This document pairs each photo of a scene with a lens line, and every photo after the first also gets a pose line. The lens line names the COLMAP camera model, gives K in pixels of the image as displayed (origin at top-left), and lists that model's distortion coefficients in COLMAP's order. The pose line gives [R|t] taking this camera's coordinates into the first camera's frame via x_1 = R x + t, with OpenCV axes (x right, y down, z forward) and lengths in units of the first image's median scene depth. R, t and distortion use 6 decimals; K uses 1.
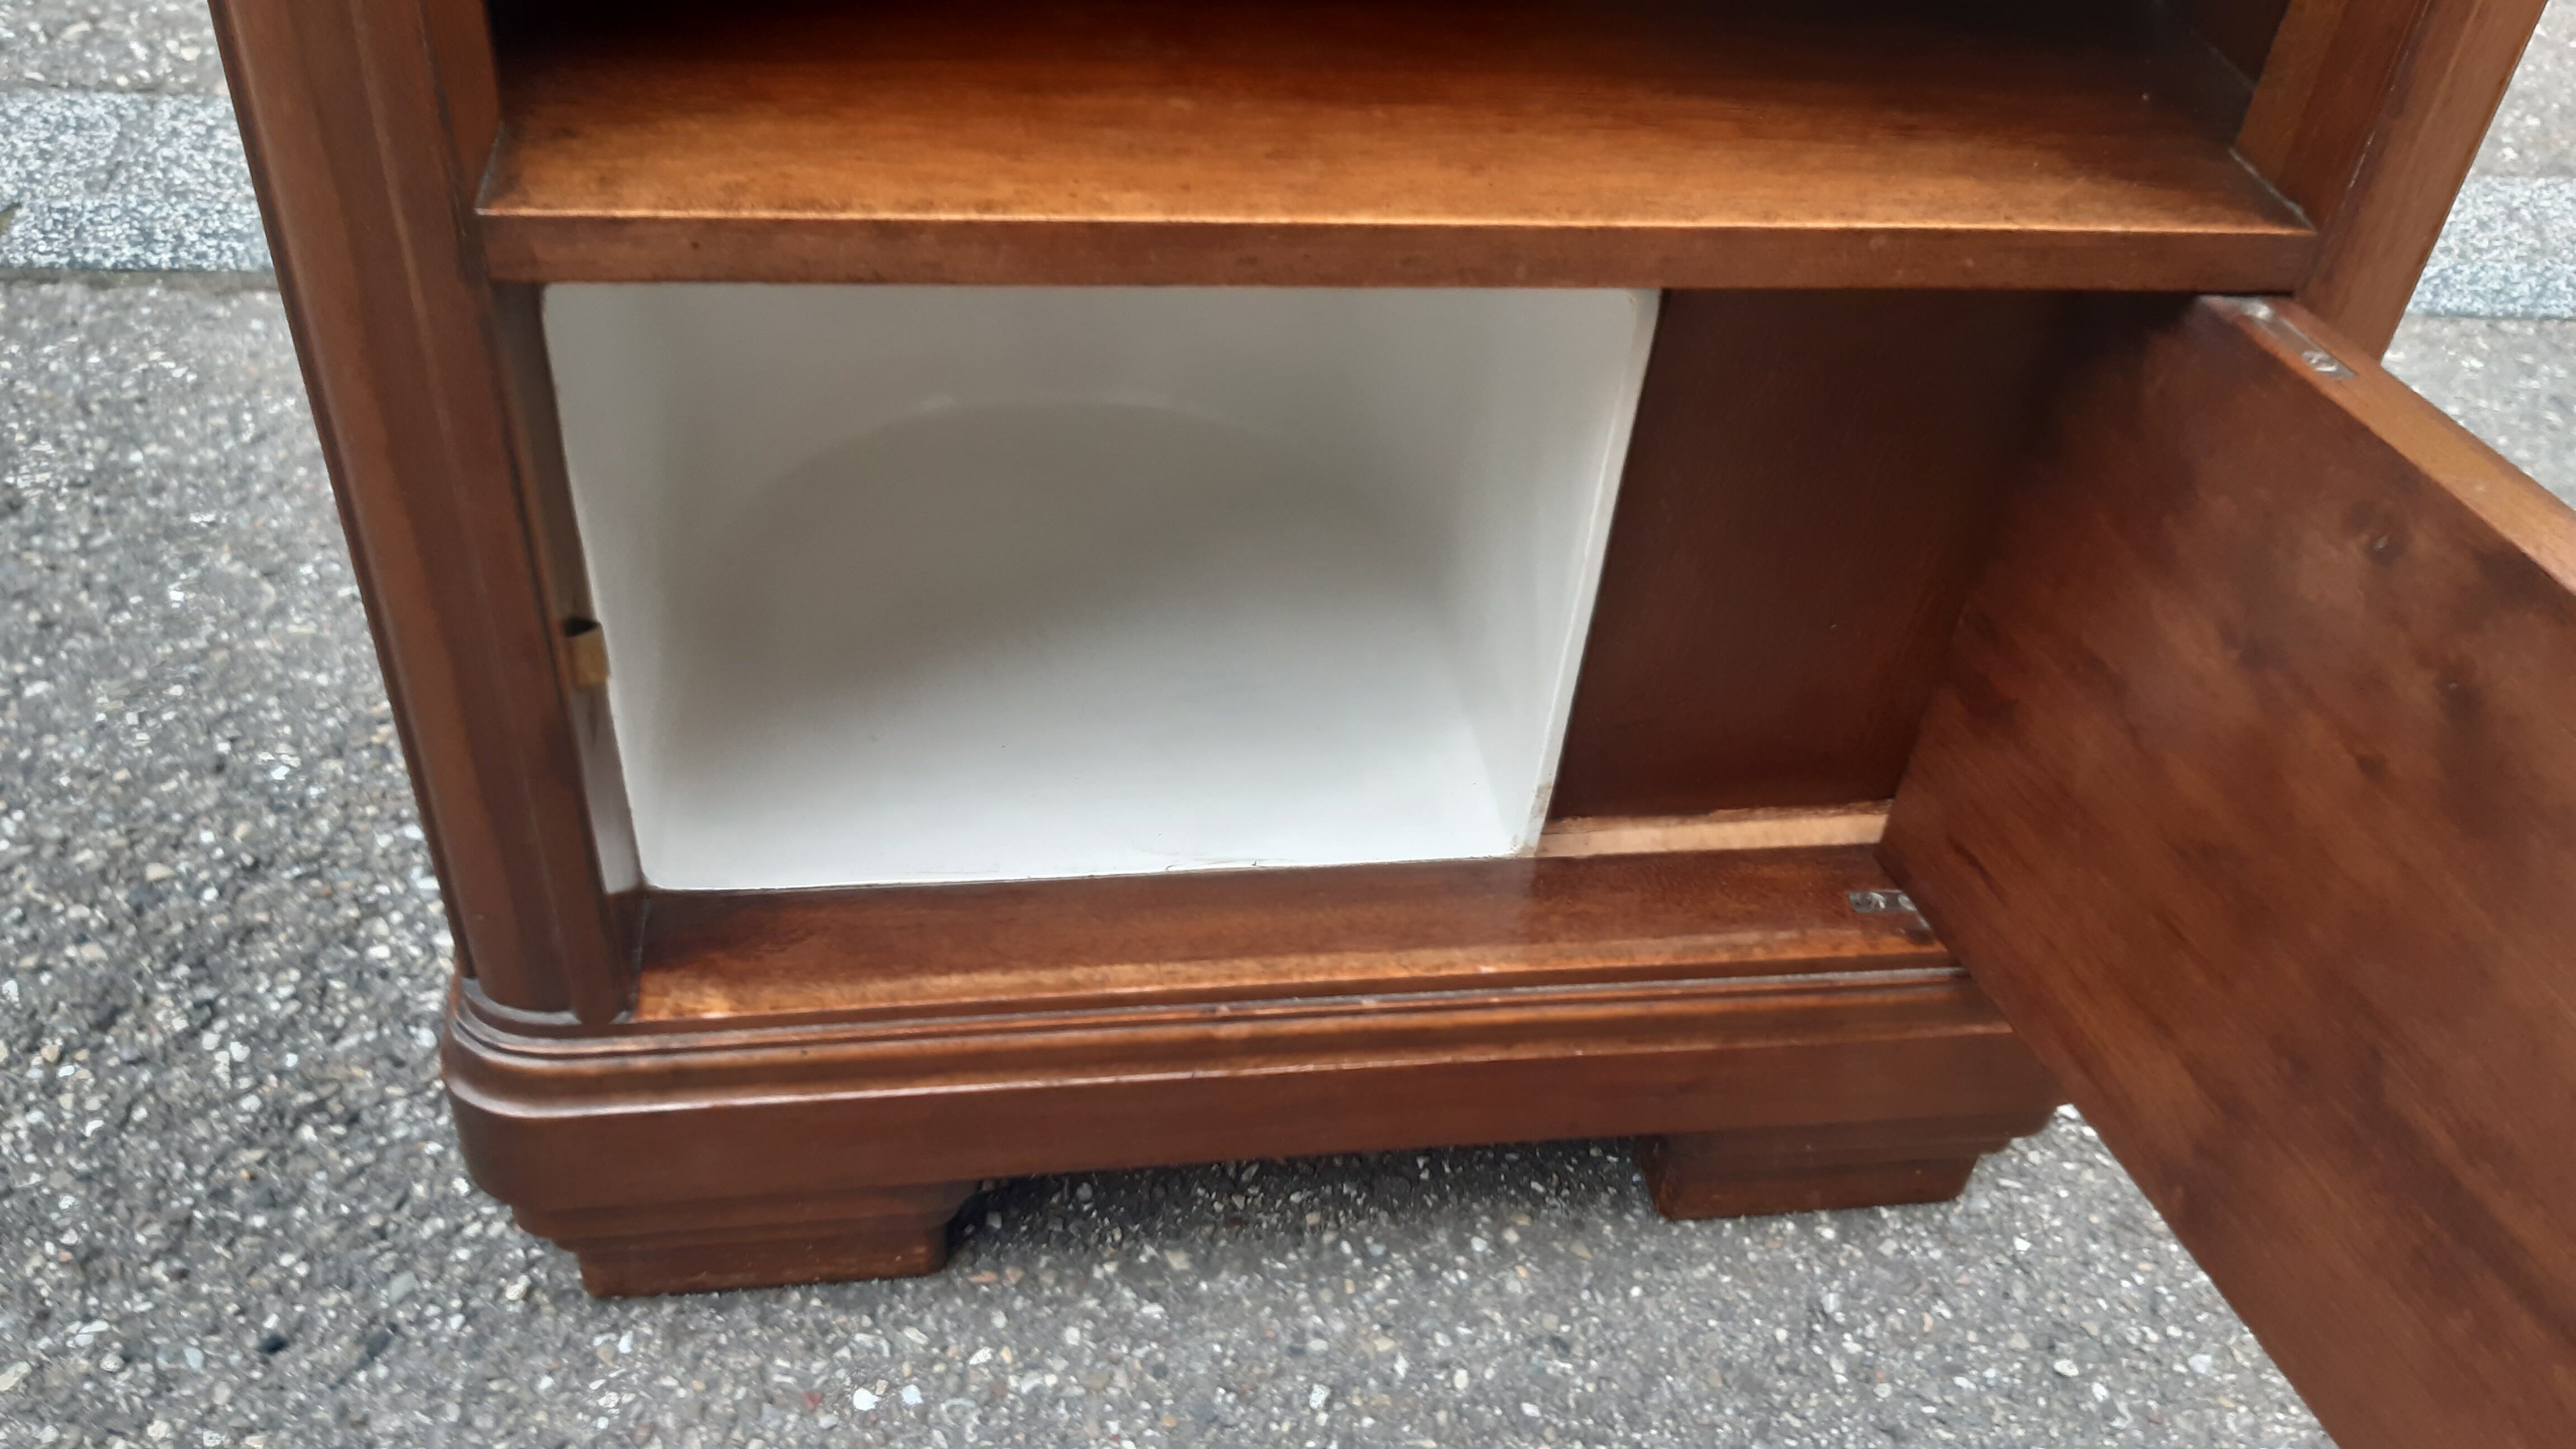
lens RADIAL K [[2048.5, 0, 1287.9], [0, 2048.5, 679.3], [0, 0, 1]] dist [0.013460, -0.072678]
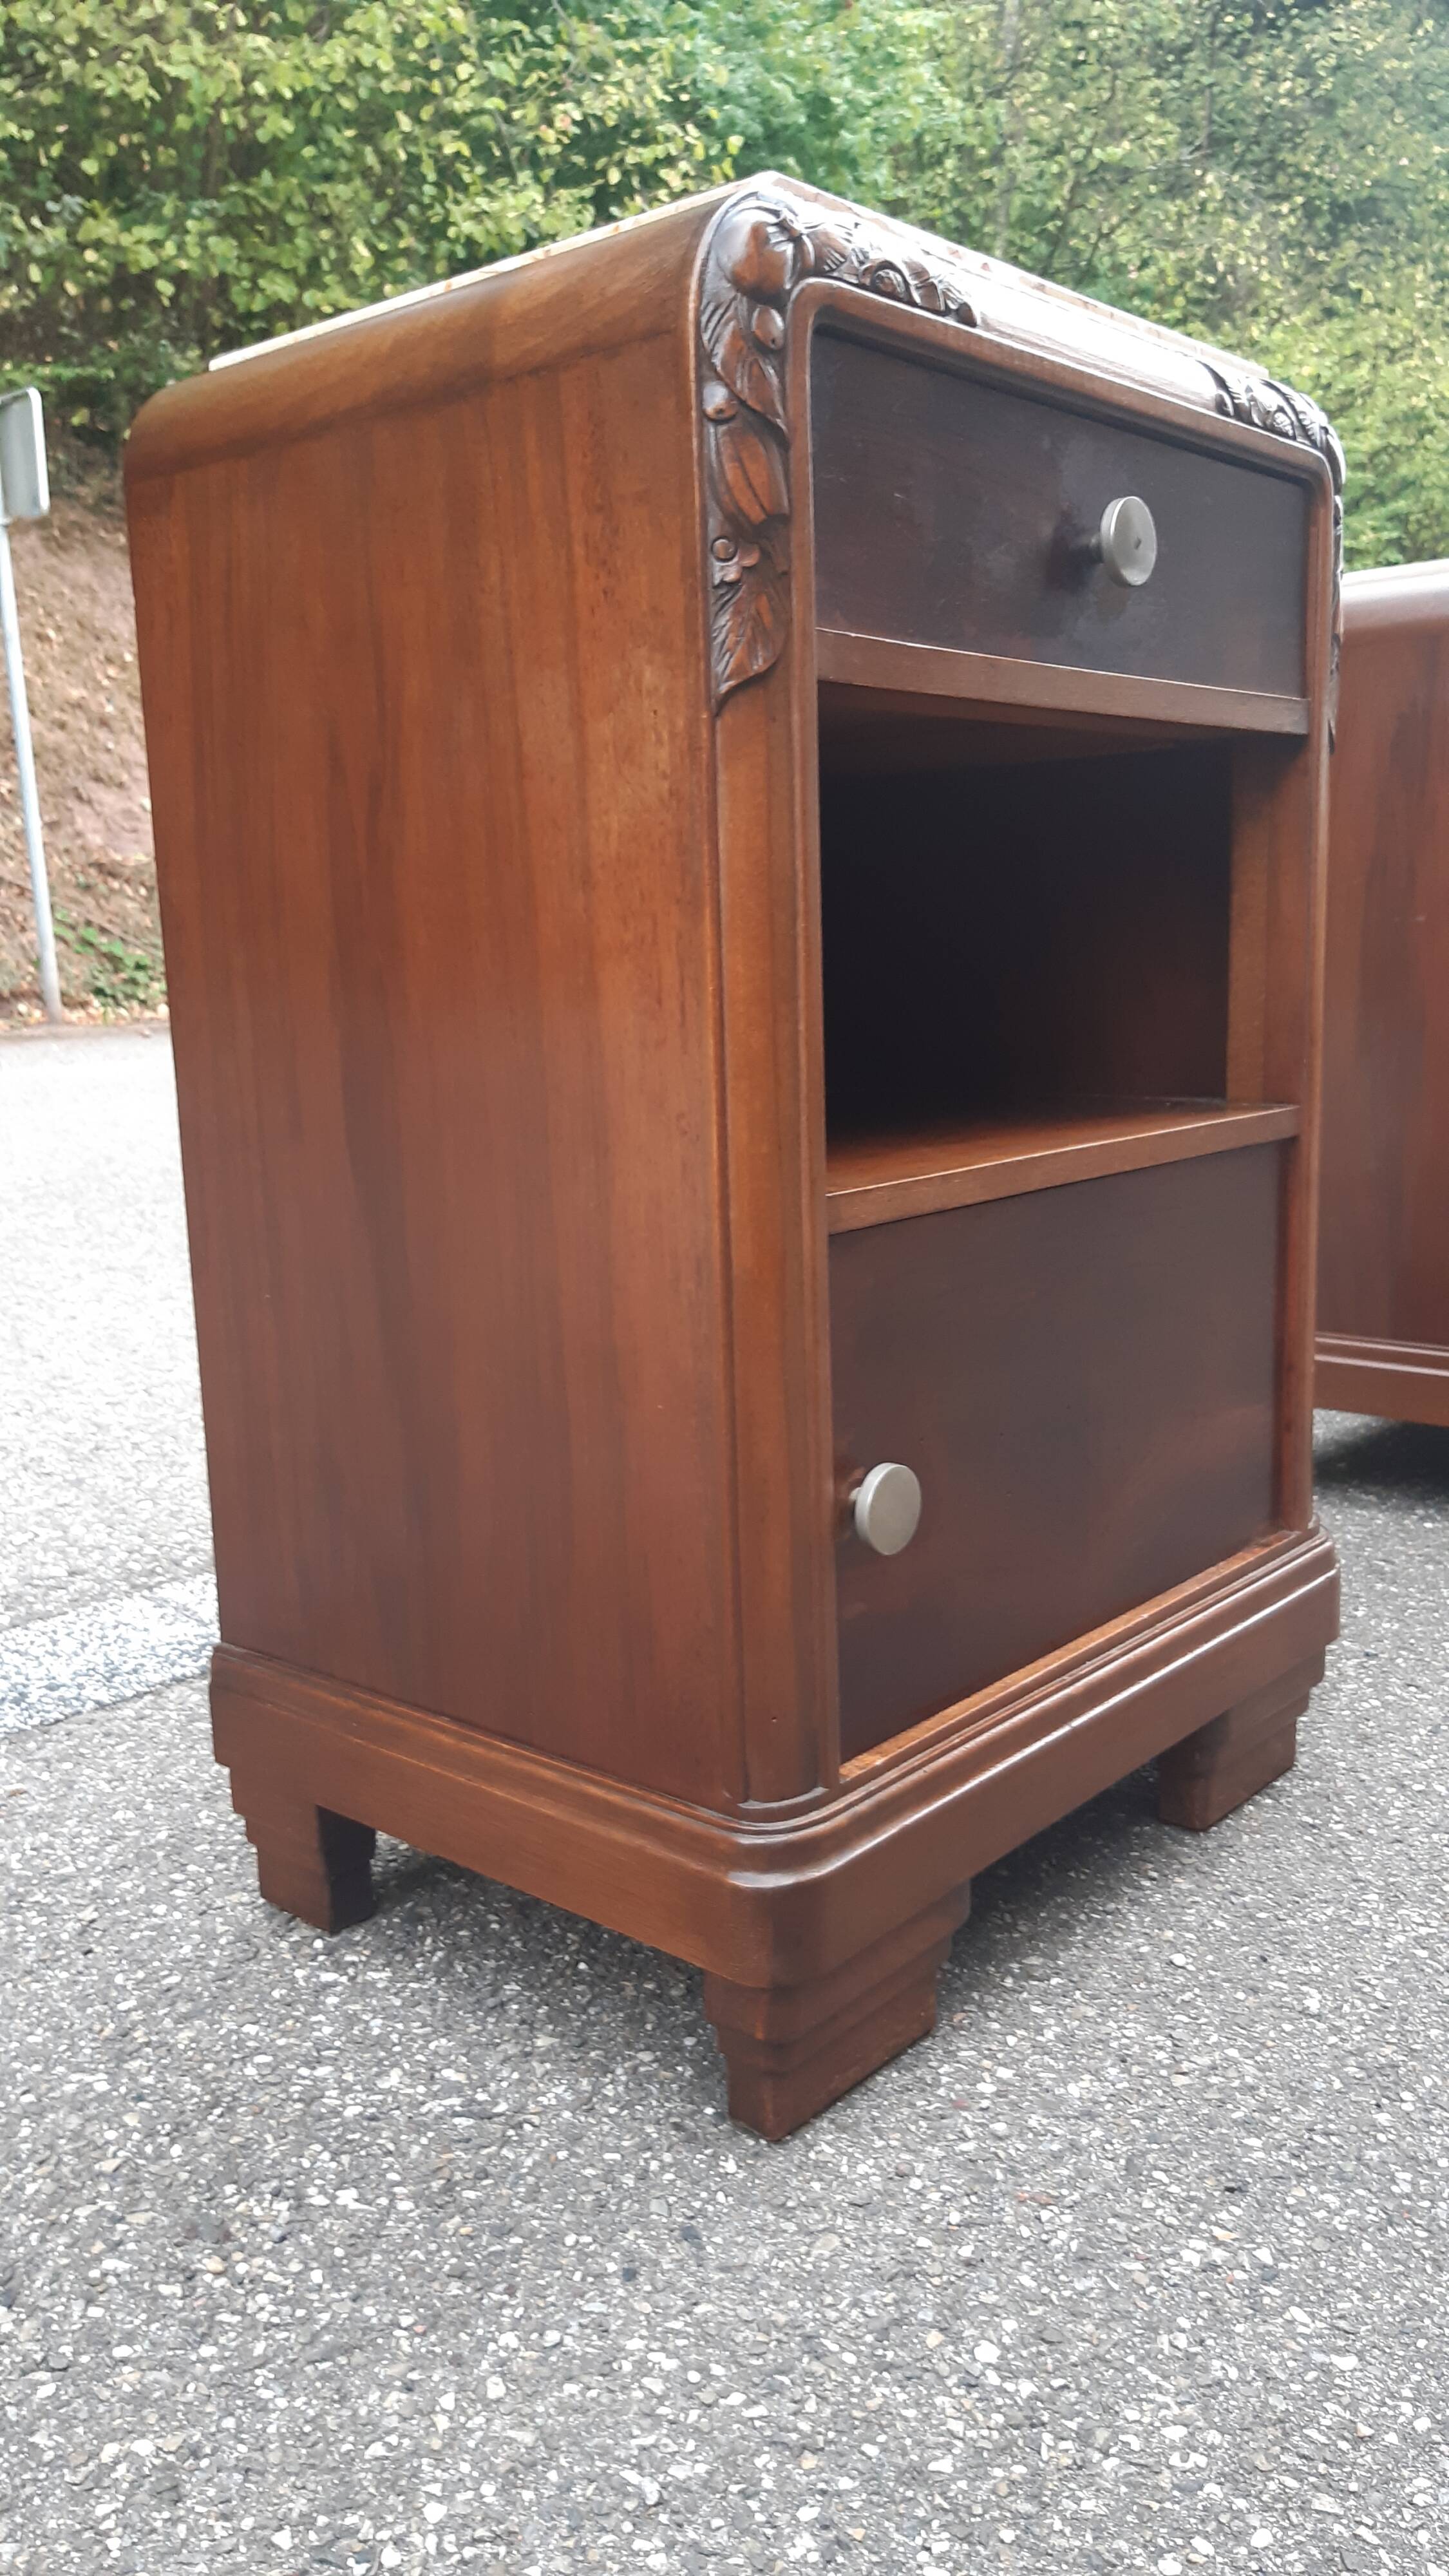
lens RADIAL K [[2025.4, 0, 713.2], [0, 2025.4, 1287.4], [0, 0, 1]] dist [0.049325, -0.108401]
pose [[0.748560, -0.208798, 0.629334, -1.029465], [0.486553, 0.817781, -0.307409, 0.231109], [-0.450471, 0.536318, 0.713750, -0.163463]]
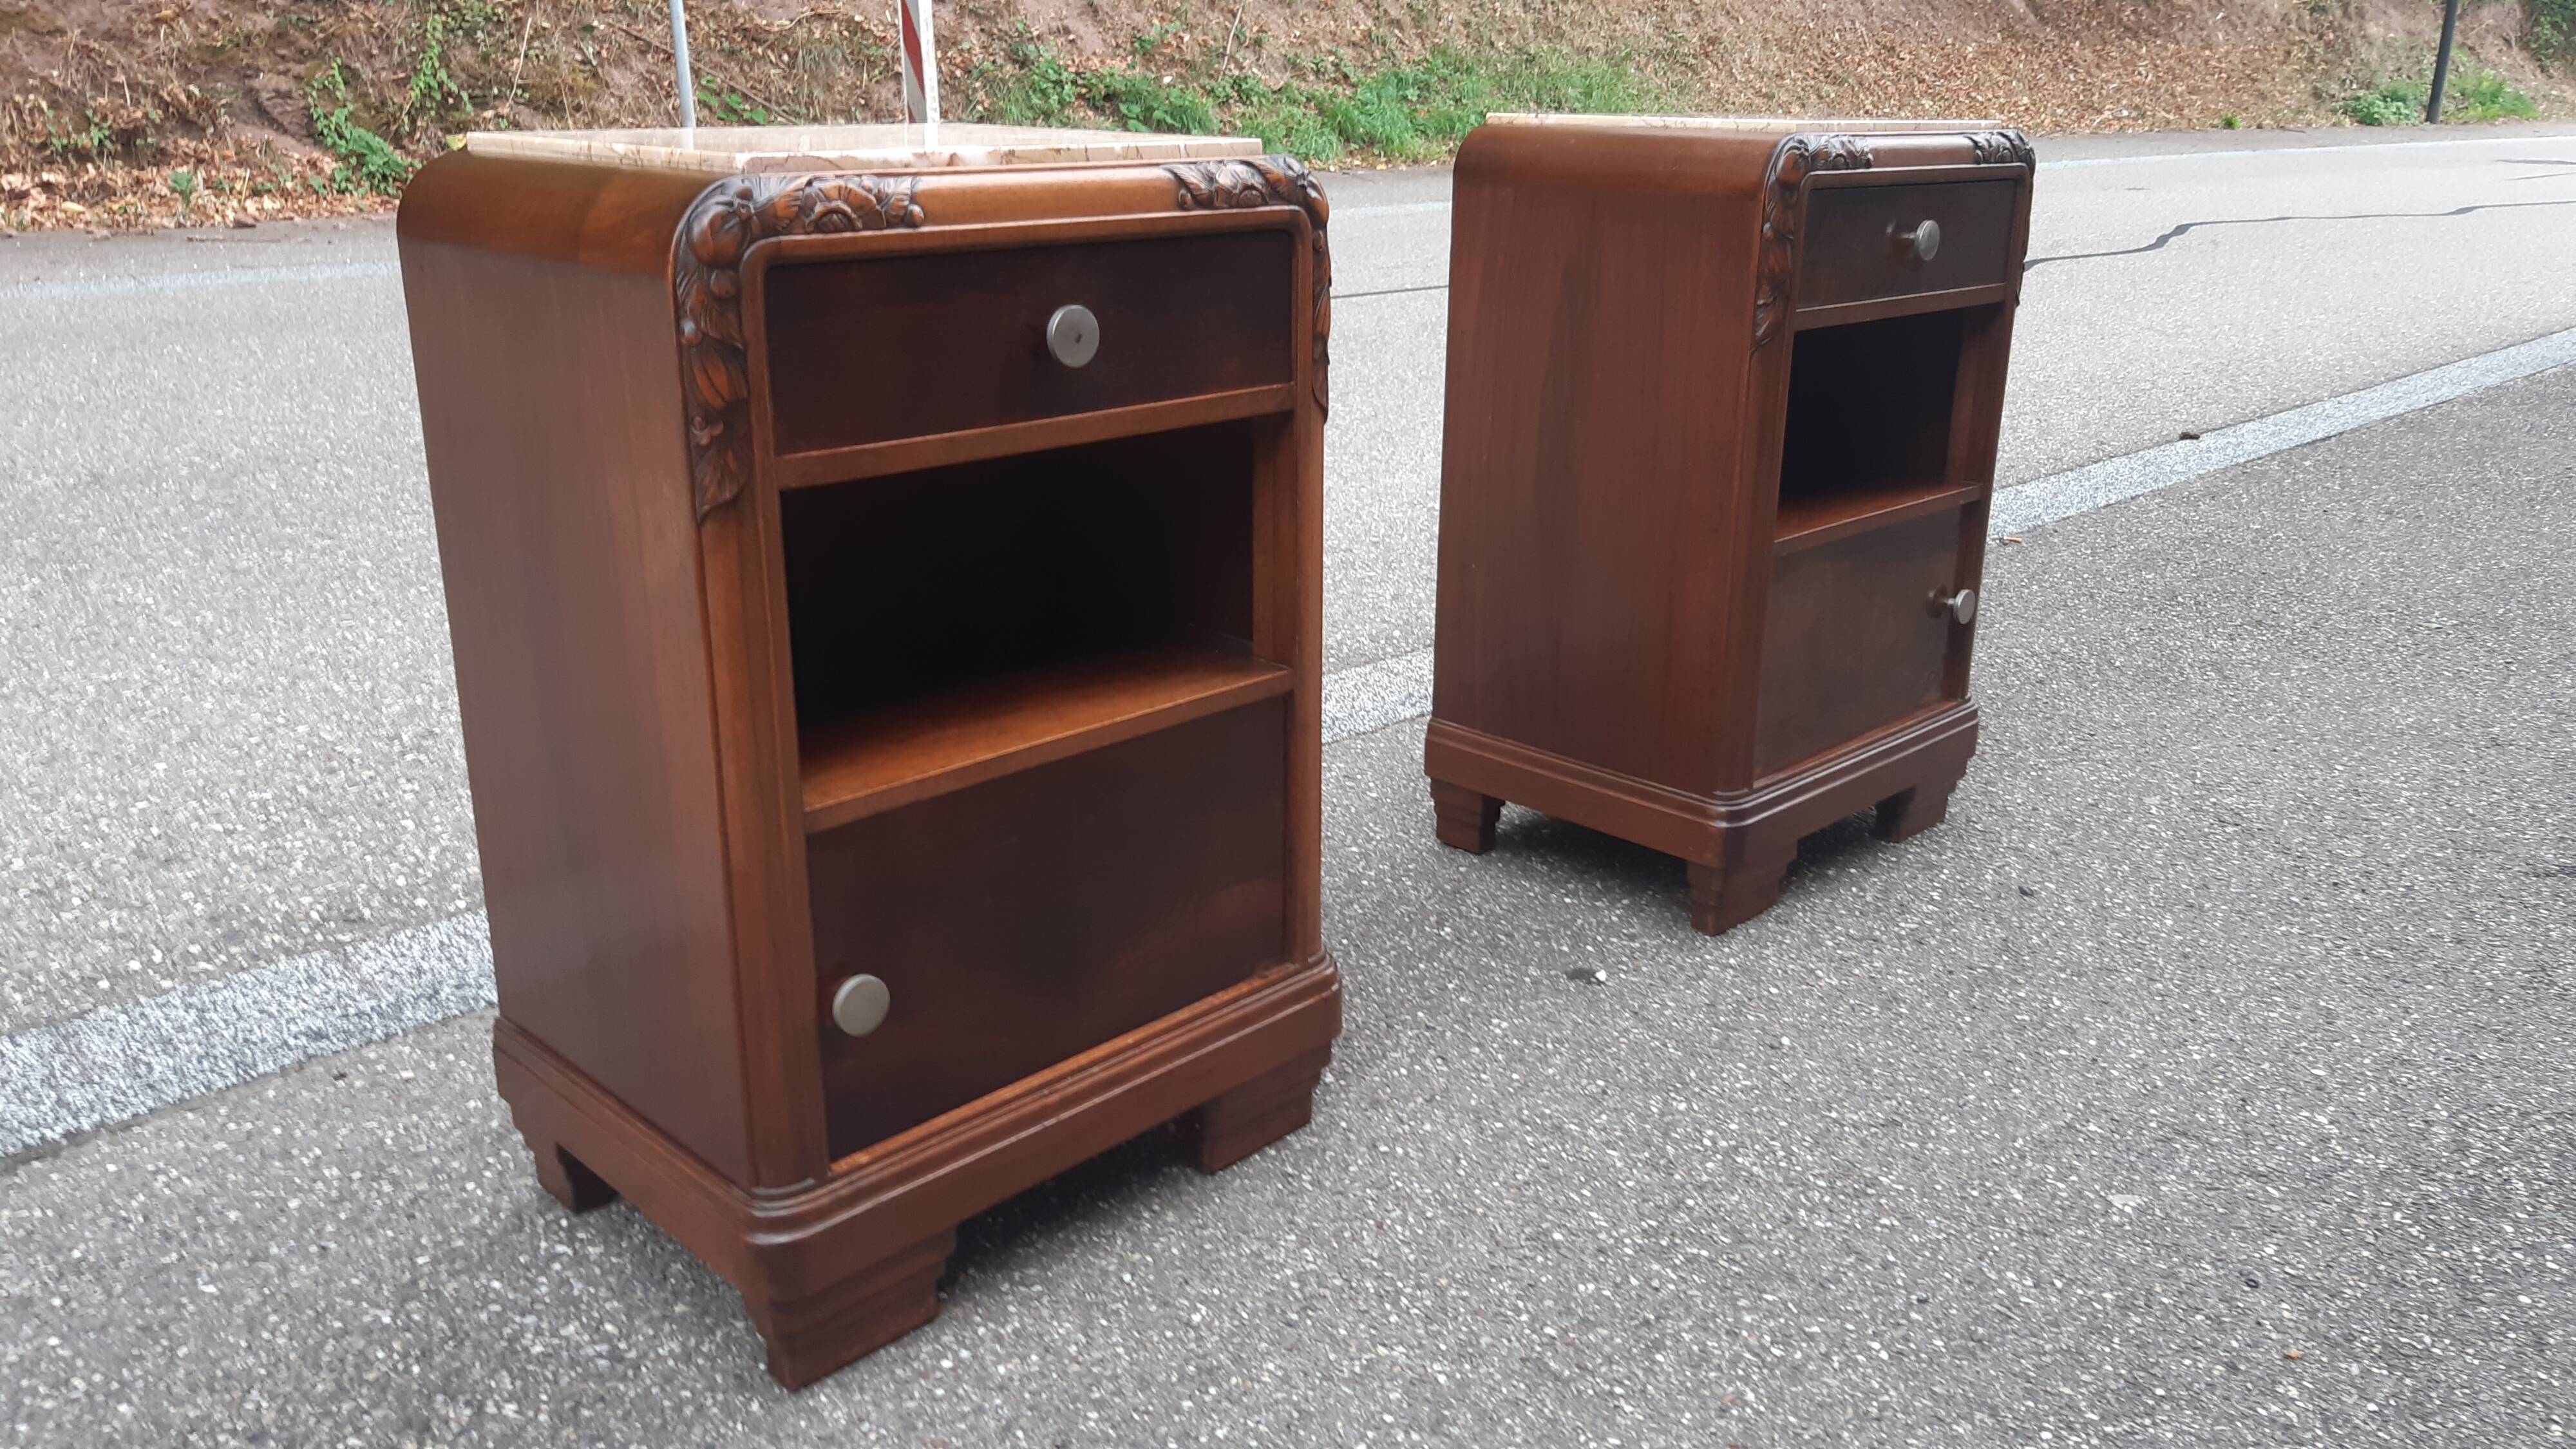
lens RADIAL K [[2025.4, 0, 1272.2], [0, 2025.4, 669.3], [0, 0, 1]] dist [0.049325, -0.108401]
pose [[0.797824, -0.249732, 0.548736, -0.851828], [0.429849, 0.873825, -0.227290, 0.329282], [-0.422738, 0.417211, 0.804505, -1.032742]]
